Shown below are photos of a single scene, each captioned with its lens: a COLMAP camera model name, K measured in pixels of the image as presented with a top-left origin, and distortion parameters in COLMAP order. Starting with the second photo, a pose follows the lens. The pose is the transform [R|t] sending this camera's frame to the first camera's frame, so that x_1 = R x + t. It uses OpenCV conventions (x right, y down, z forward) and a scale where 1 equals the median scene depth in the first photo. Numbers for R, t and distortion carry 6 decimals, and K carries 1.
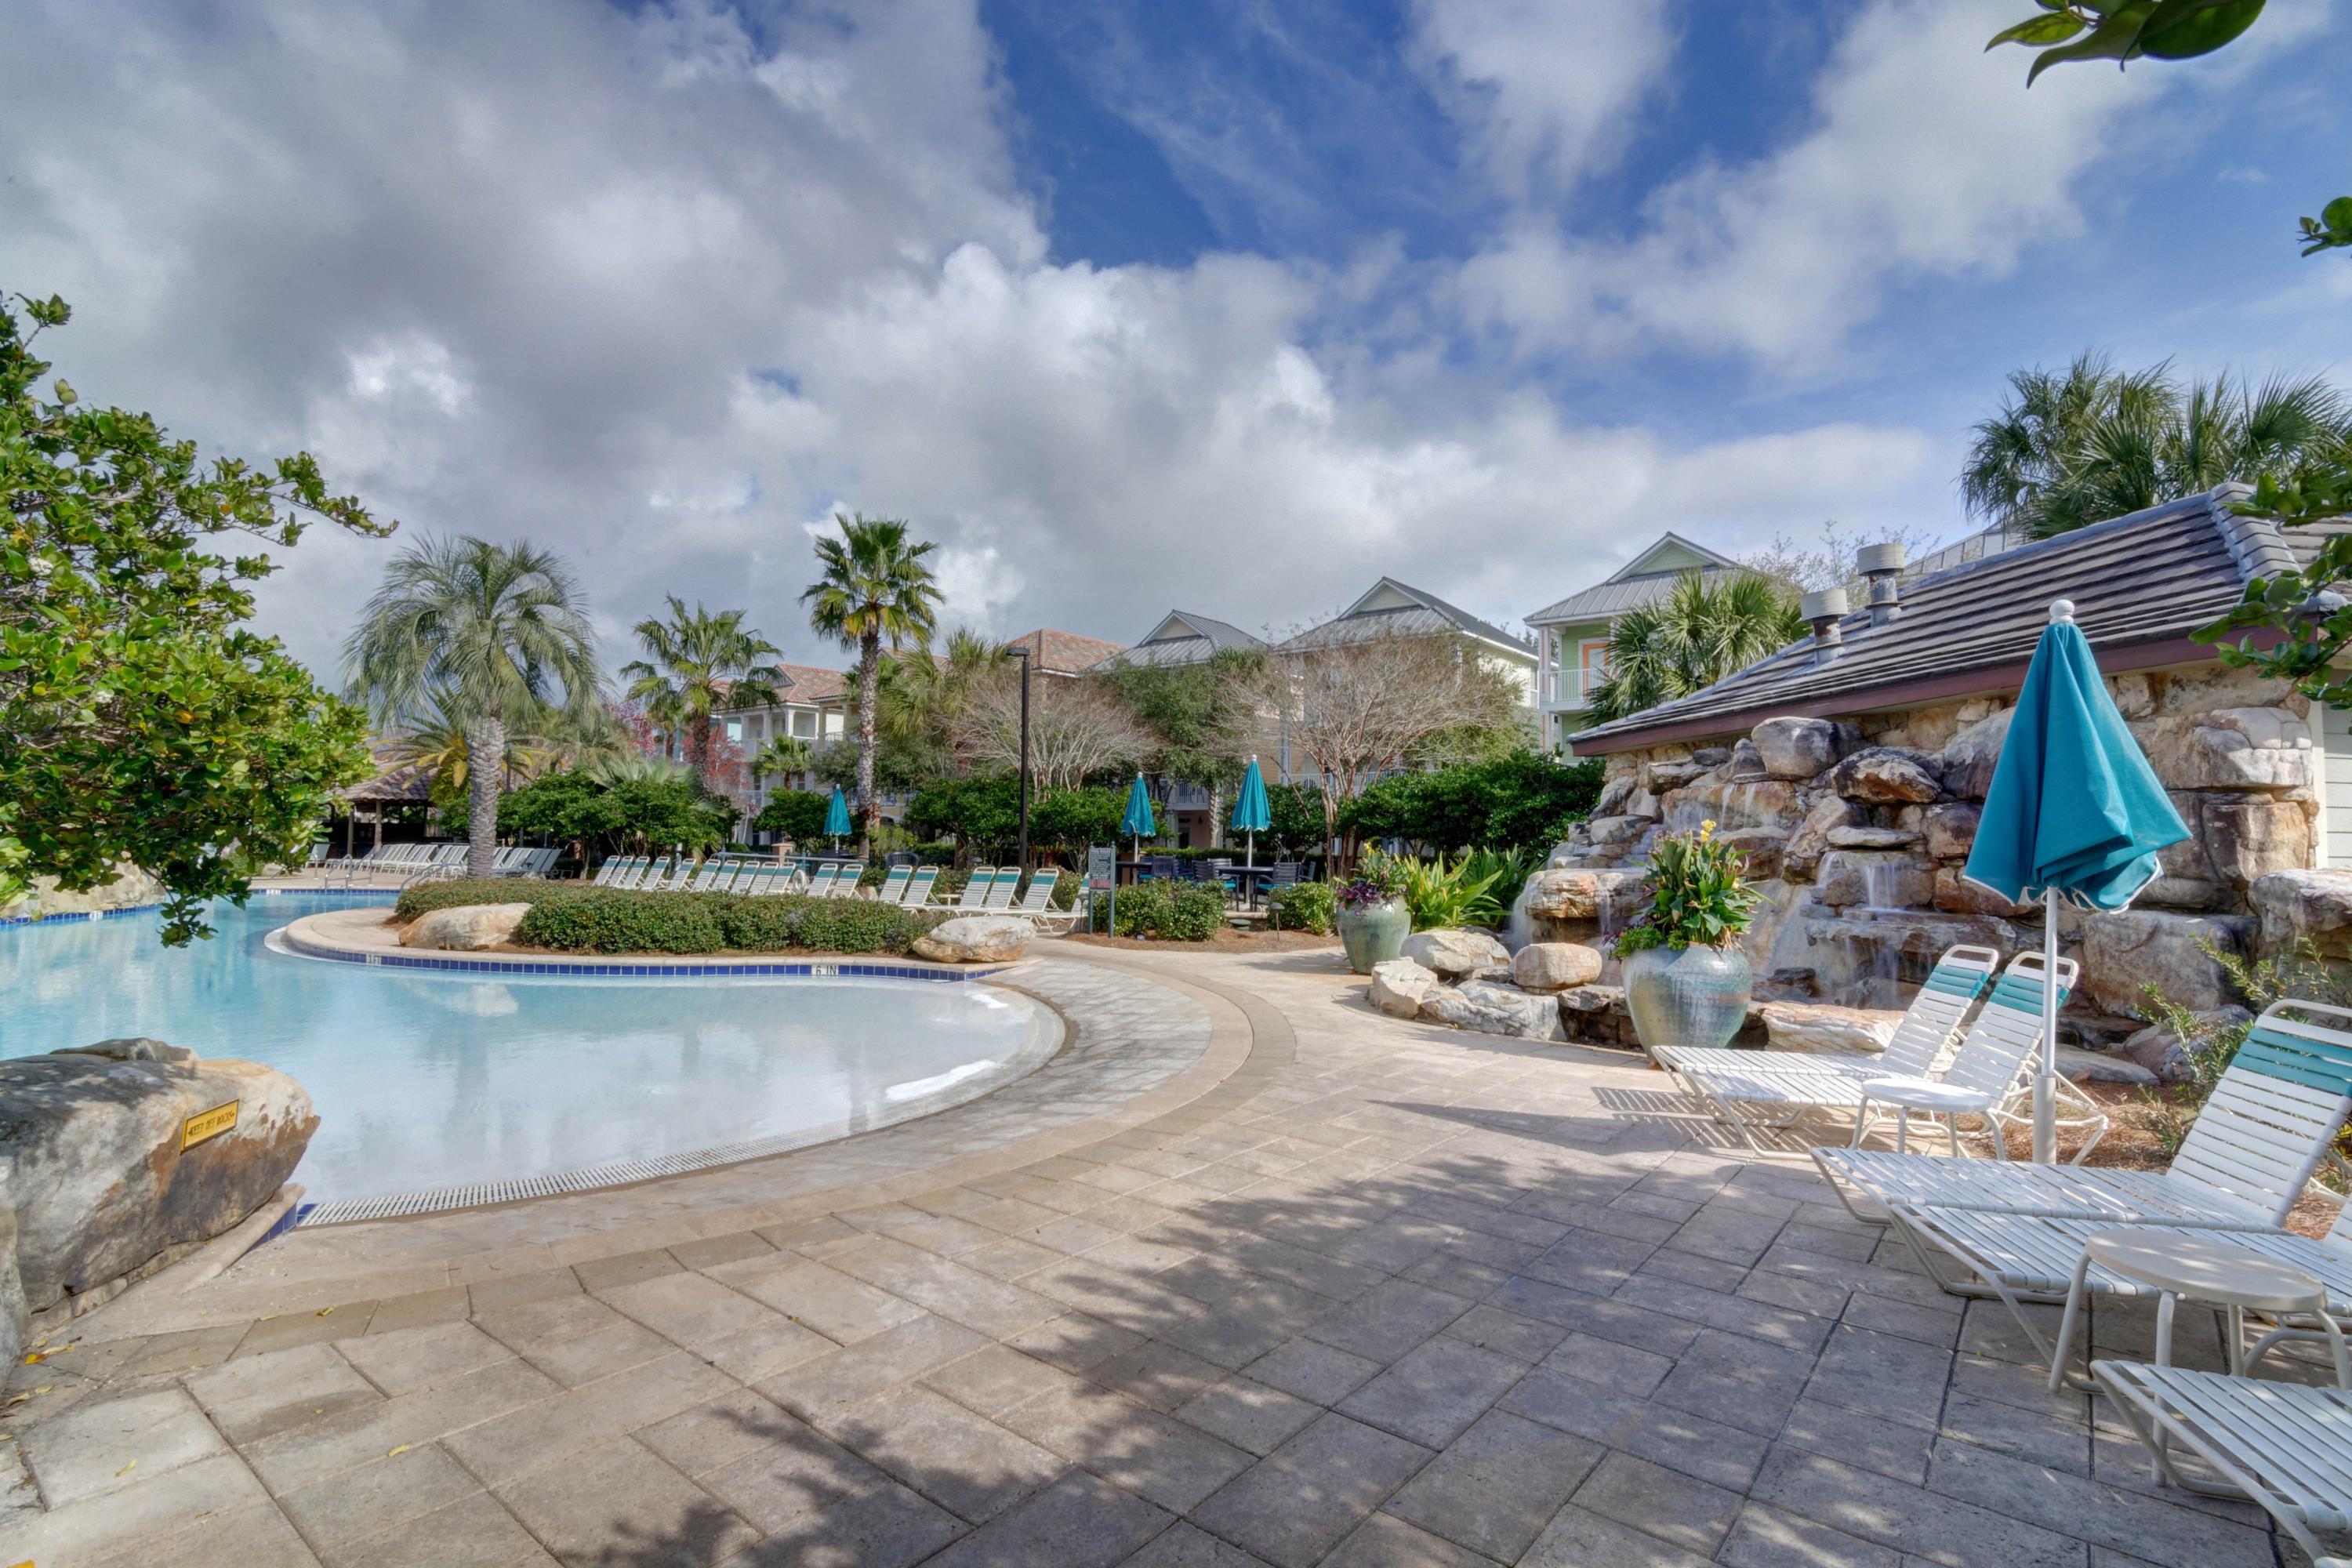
lens RADIAL K [[1119.1, 0, 1159.0], [0, 1119.1, 787.5], [0, 0, 1]] dist [0.001457, 0.000477]
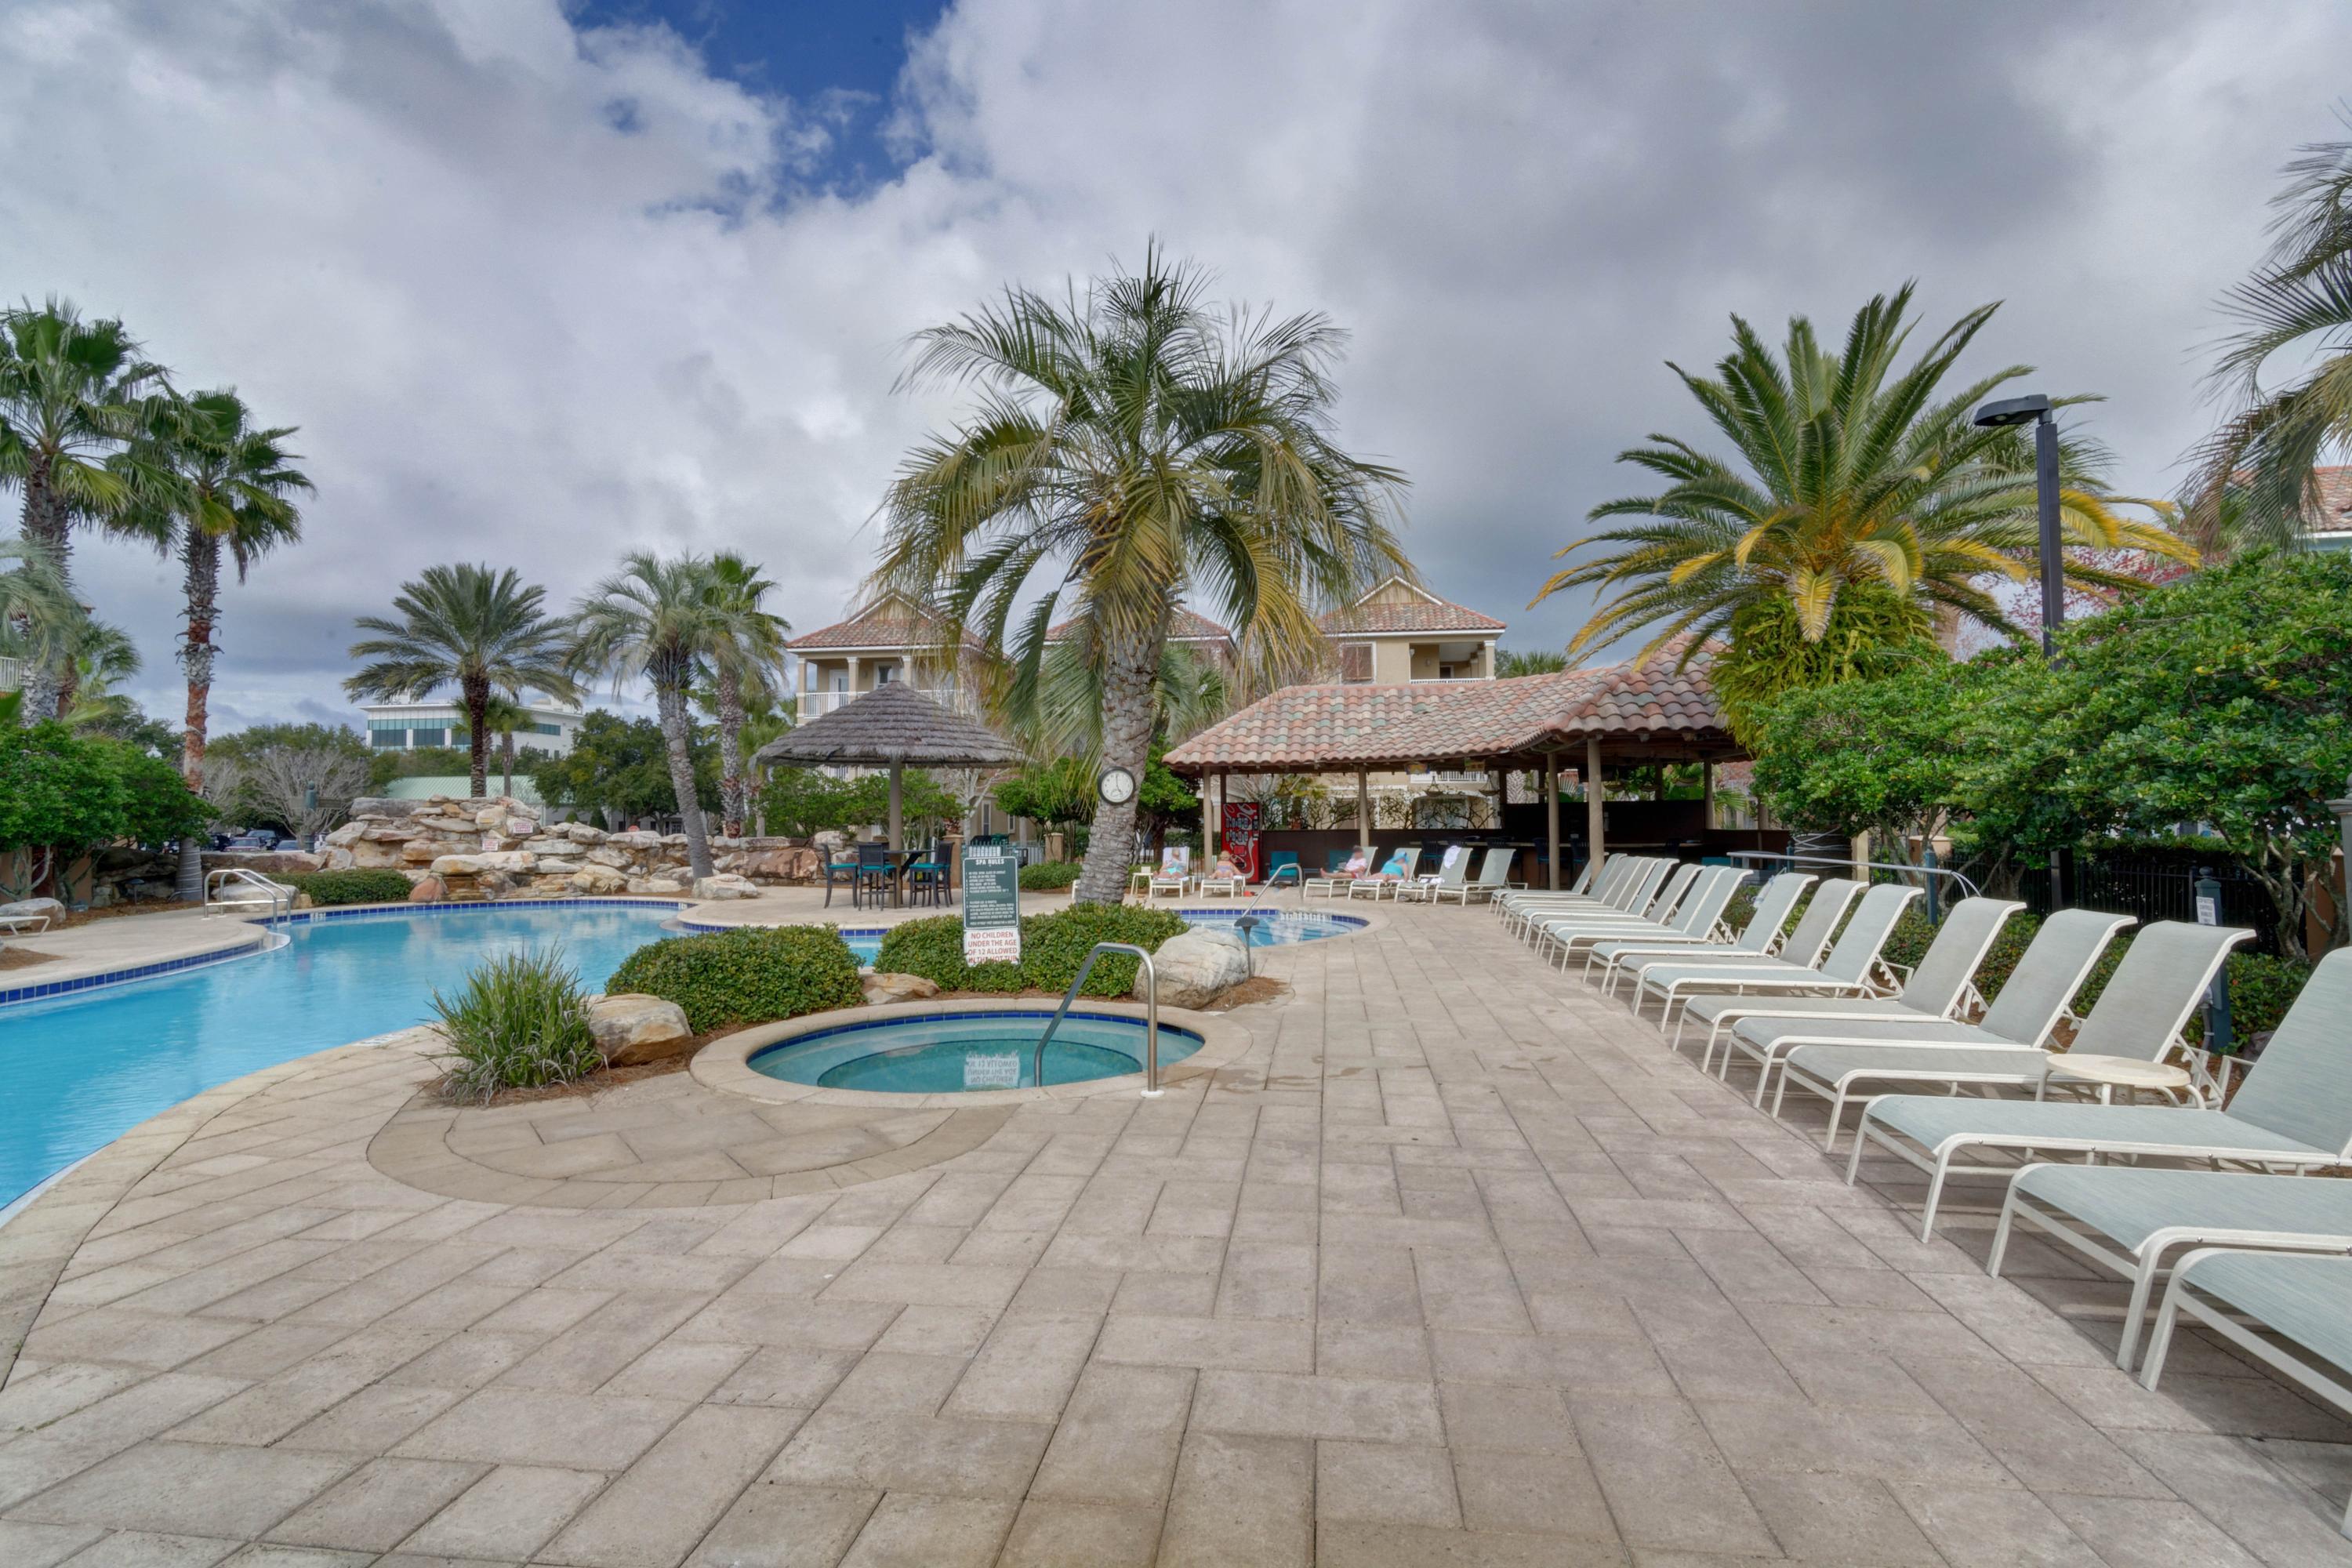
lens RADIAL K [[1116.5, 0, 1174.3], [0, 1116.5, 778.9], [0, 0, 1]] dist [0.006209, -0.001941]
pose [[0.497697, -0.044177, -0.866225, -0.458721], [0.048860, 0.998544, -0.022852, 0.027290], [0.865974, -0.030950, 0.499131, 0.715127]]
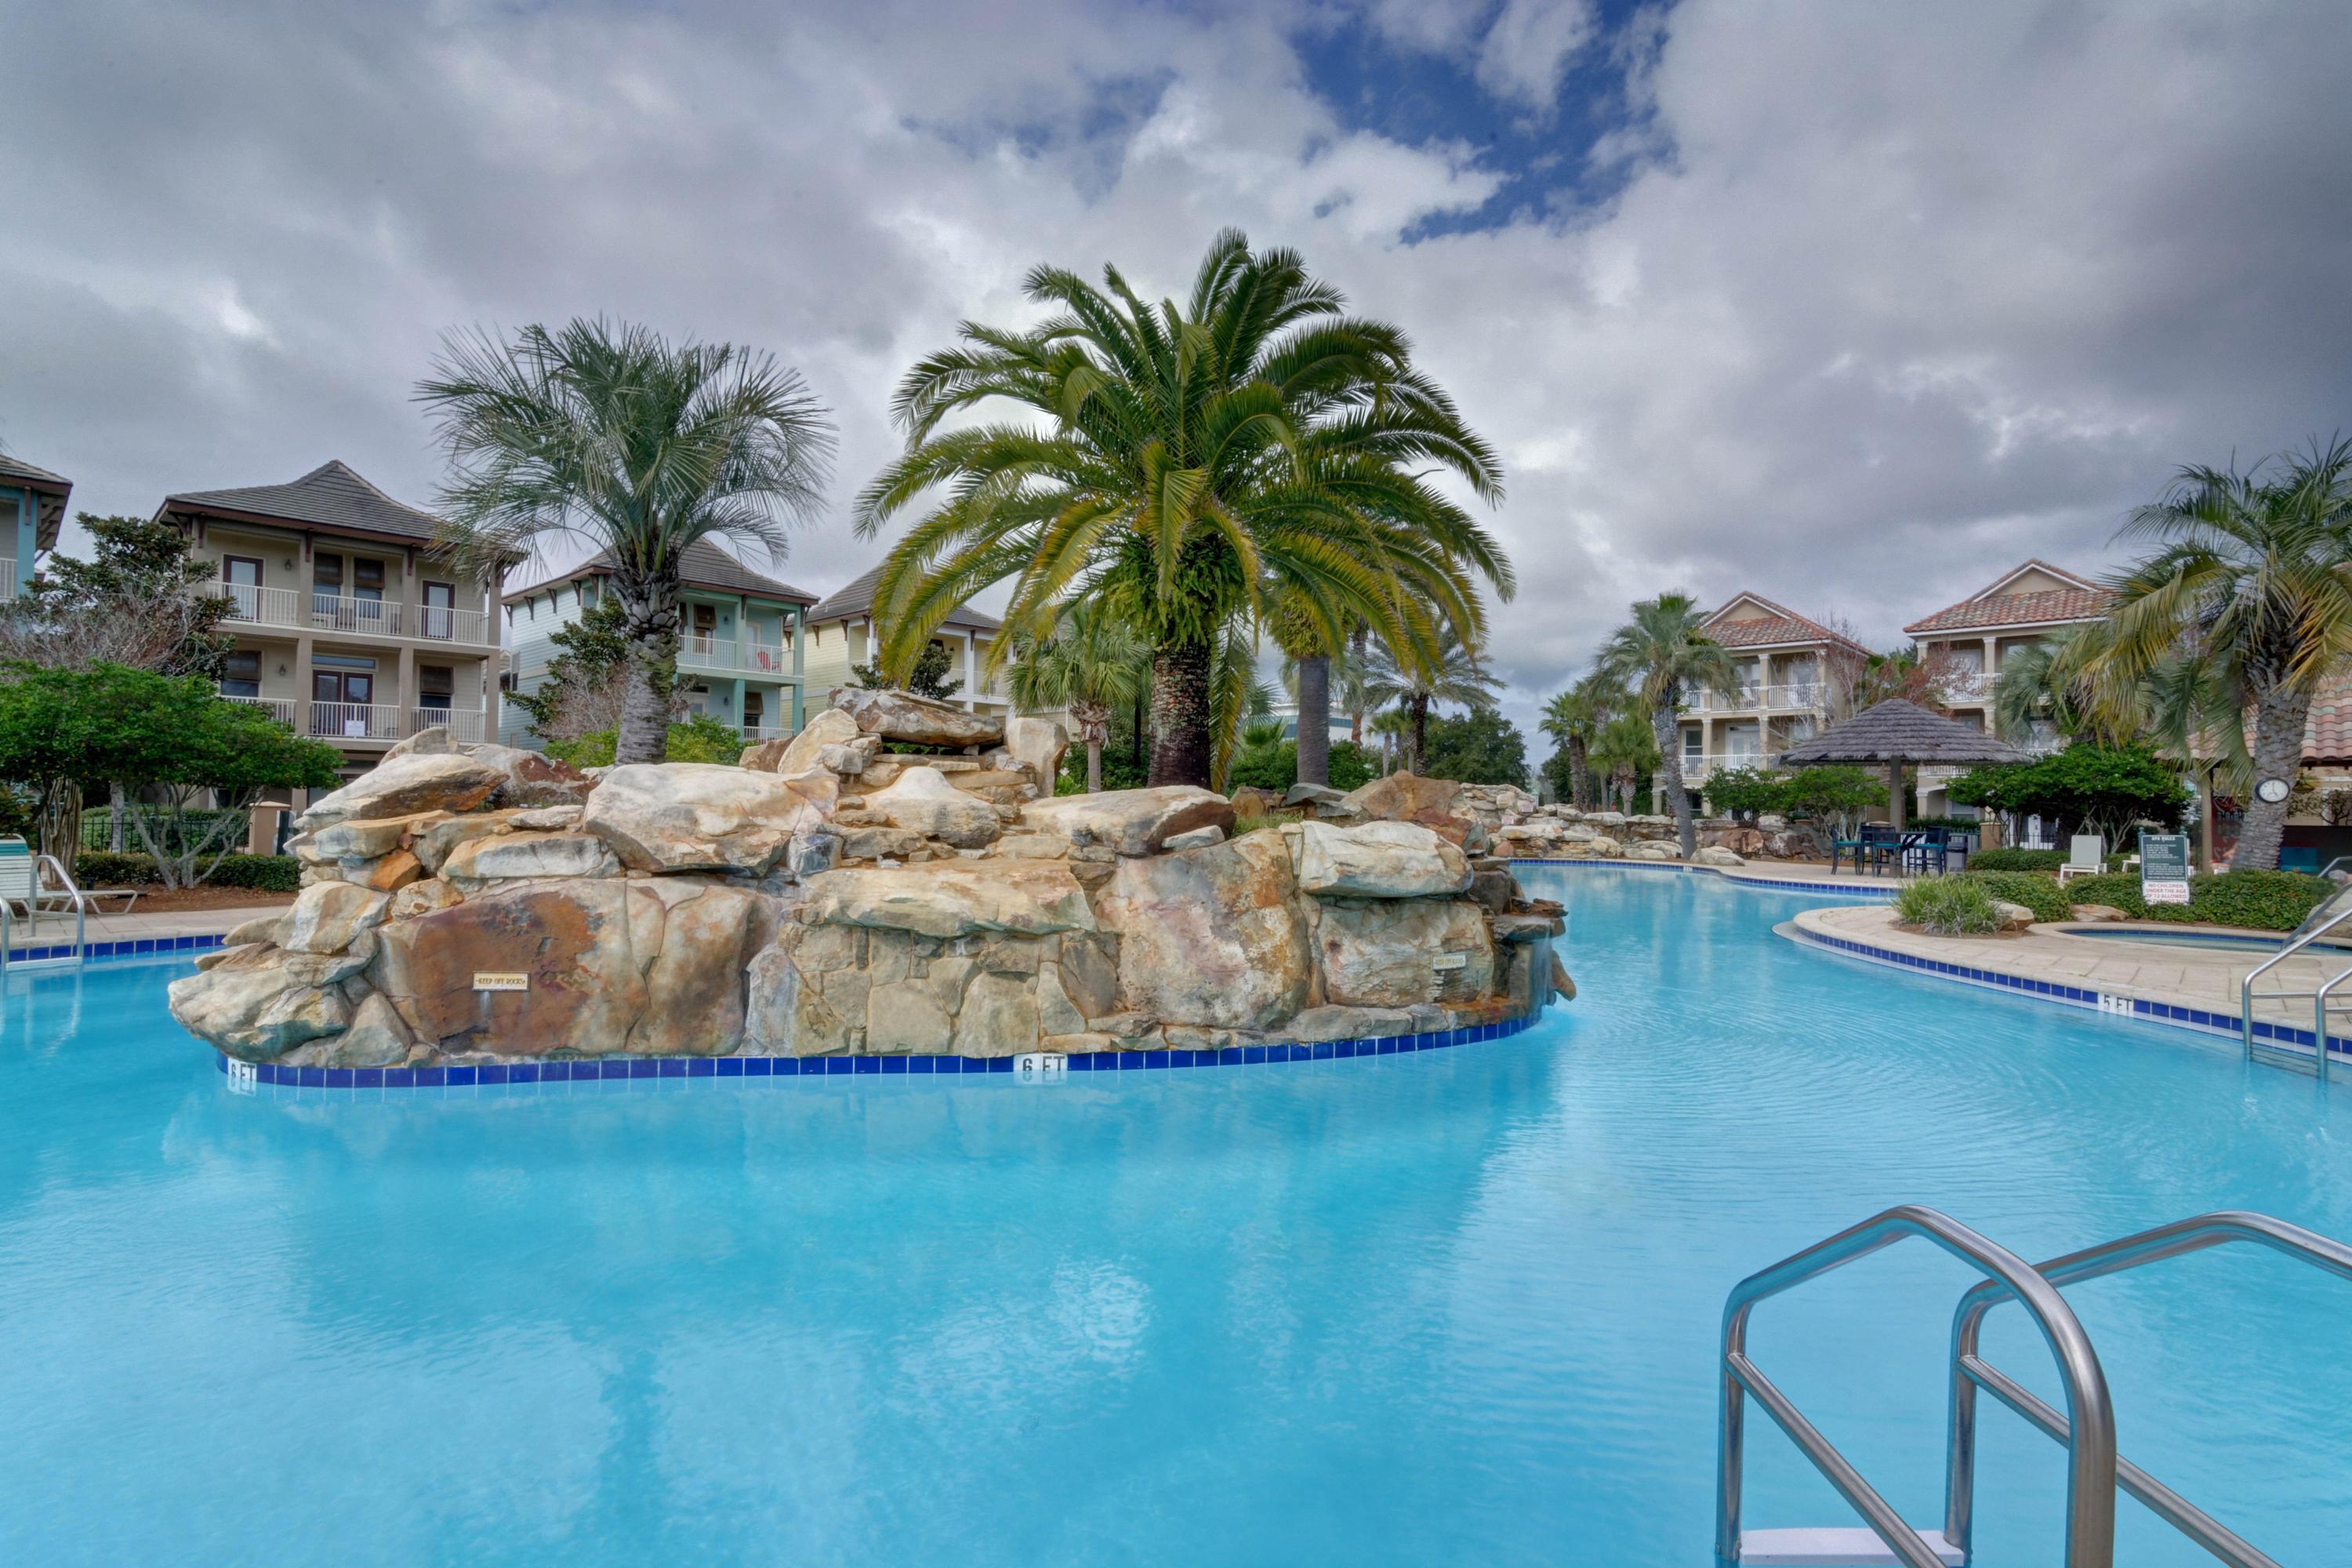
lens RADIAL K [[1116.5, 0, 1190.5], [0, 1116.5, 789.6], [0, 0, 1]] dist [0.006209, -0.001941]
pose [[-0.088720, -0.020841, -0.995839, -0.290481], [0.031048, 0.999237, -0.023678, 0.020279], [0.995573, -0.033019, -0.088005, 0.515819]]
